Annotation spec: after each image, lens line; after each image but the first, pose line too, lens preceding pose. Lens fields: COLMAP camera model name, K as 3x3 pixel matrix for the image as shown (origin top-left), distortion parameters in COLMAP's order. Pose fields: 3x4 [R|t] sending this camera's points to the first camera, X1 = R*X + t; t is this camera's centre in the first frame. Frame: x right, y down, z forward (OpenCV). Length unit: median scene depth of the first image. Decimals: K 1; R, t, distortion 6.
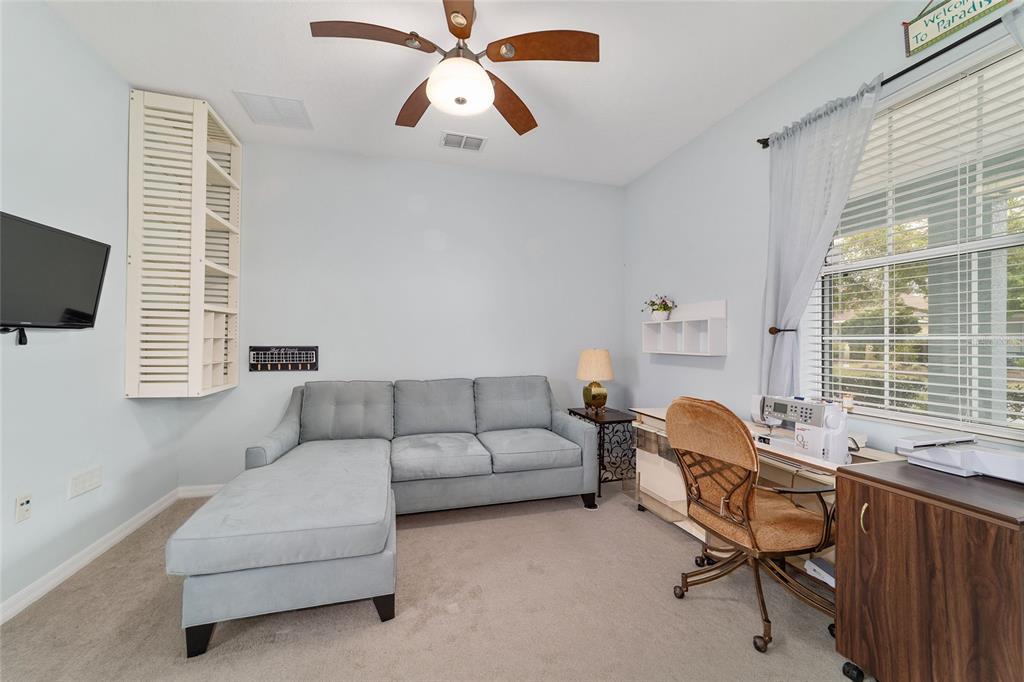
lens RADIAL K [[395.7, 0, 509.4], [0, 395.7, 338.0], [0, 0, 1]] dist [-0.017403, 0.007739]
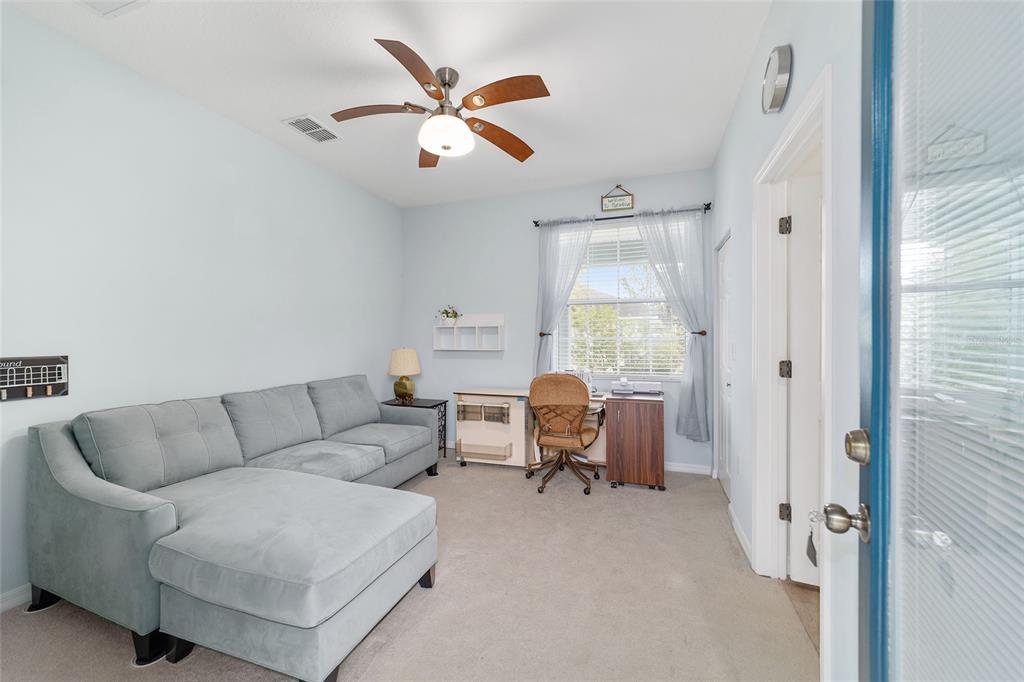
lens RADIAL K [[395.7, 0, 509.4], [0, 395.7, 338.0], [0, 0, 1]] dist [-0.017403, 0.007739]
pose [[0.575151, -0.006991, 0.818018, -0.682602], [-0.000396, 0.999961, 0.008824, -0.015087], [-0.818047, -0.005399, 0.575125, 0.088416]]
